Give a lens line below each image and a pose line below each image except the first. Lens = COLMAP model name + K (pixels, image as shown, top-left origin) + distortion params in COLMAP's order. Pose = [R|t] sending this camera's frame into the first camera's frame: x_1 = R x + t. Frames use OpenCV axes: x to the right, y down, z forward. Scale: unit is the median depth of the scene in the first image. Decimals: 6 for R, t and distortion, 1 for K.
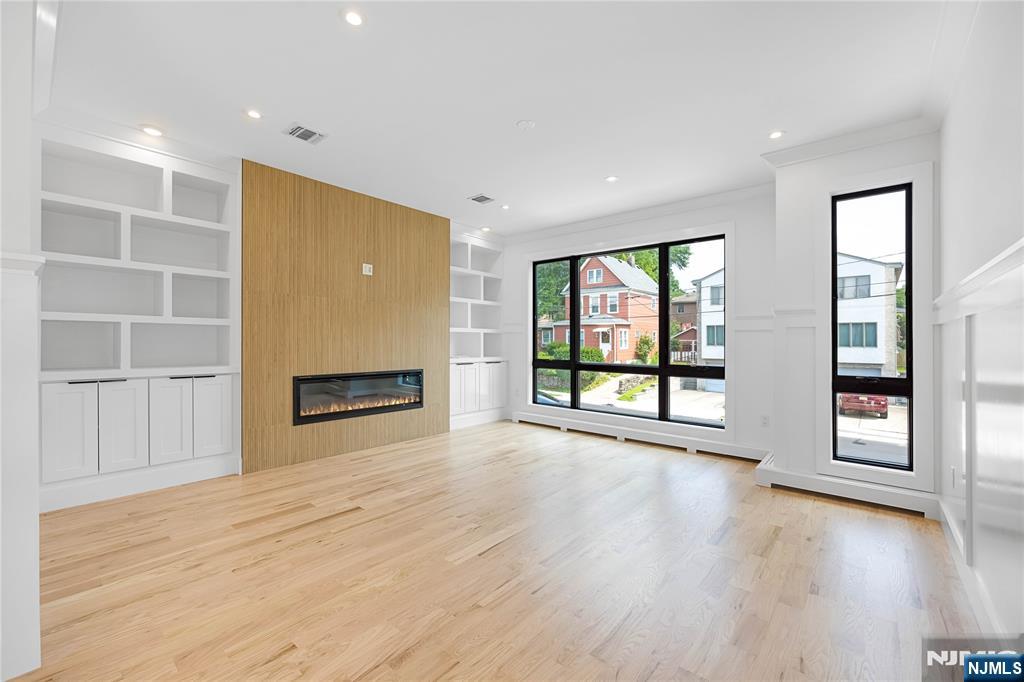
lens RADIAL K [[423.5, 0, 495.8], [0, 423.5, 341.0], [0, 0, 1]] dist [-0.000755, 0.000070]
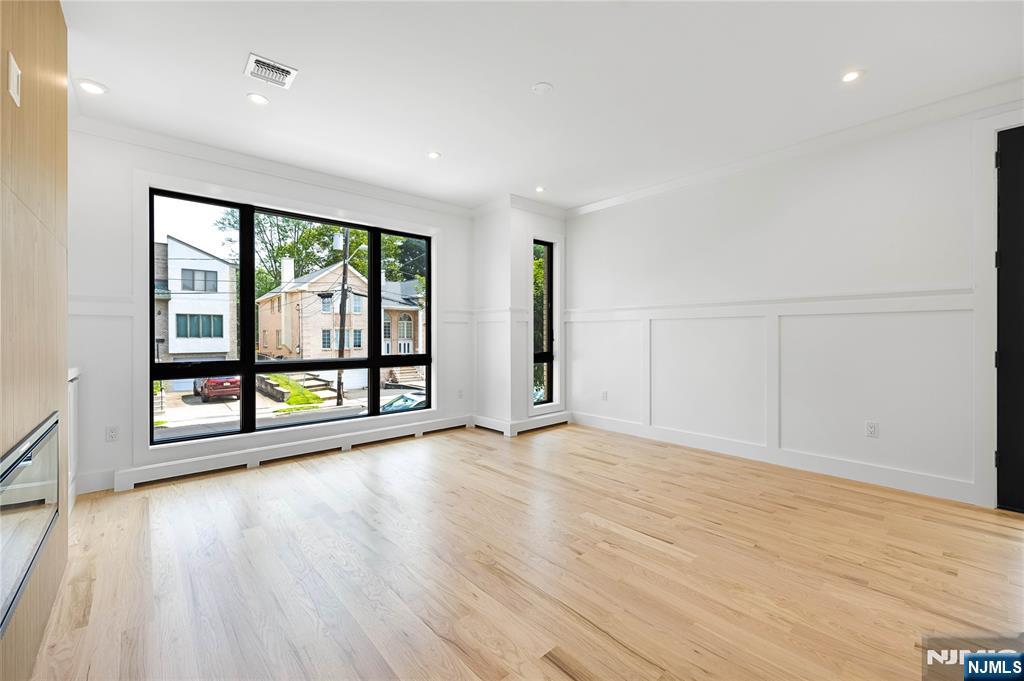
lens RADIAL K [[414.6, 0, 513.7], [0, 414.6, 335.9], [0, 0, 1]] dist [-0.001740, -0.000177]
pose [[0.109985, -0.011631, 0.993865, -0.602932], [0.001910, 0.999932, 0.011490, 0.000491], [-0.993931, 0.000634, 0.109999, 0.724030]]
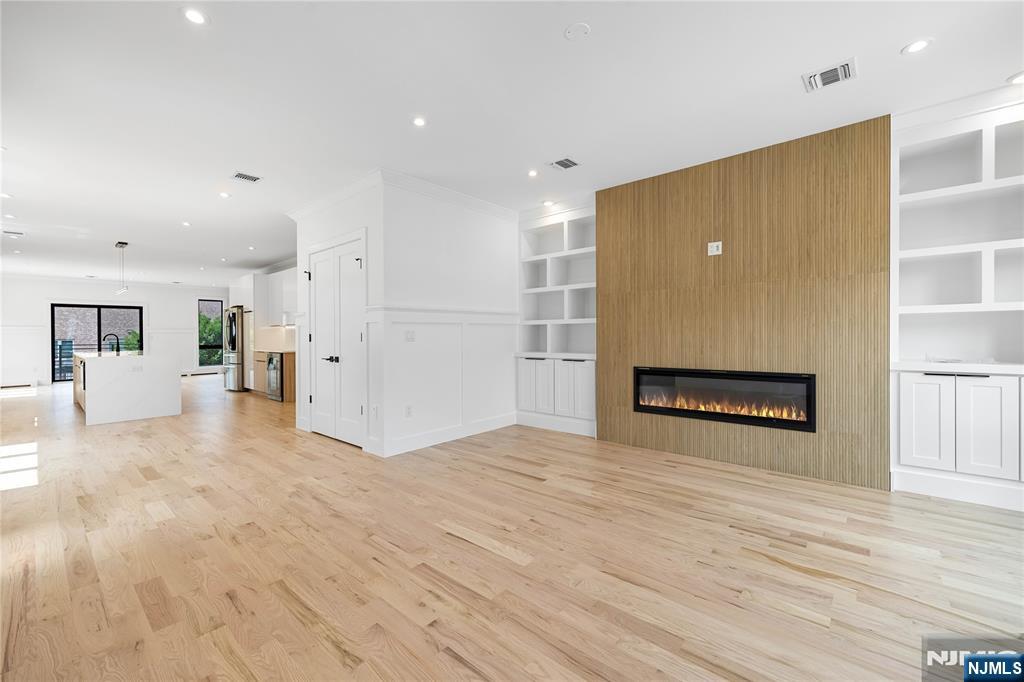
lens RADIAL K [[414.6, 0, 513.7], [0, 414.6, 336.4], [0, 0, 1]] dist [-0.001740, -0.000177]
pose [[0.019409, -0.003178, -0.999807, 0.585905], [0.011009, 0.999935, -0.002965, 0.005288], [0.999751, -0.010949, 0.019443, 0.660258]]
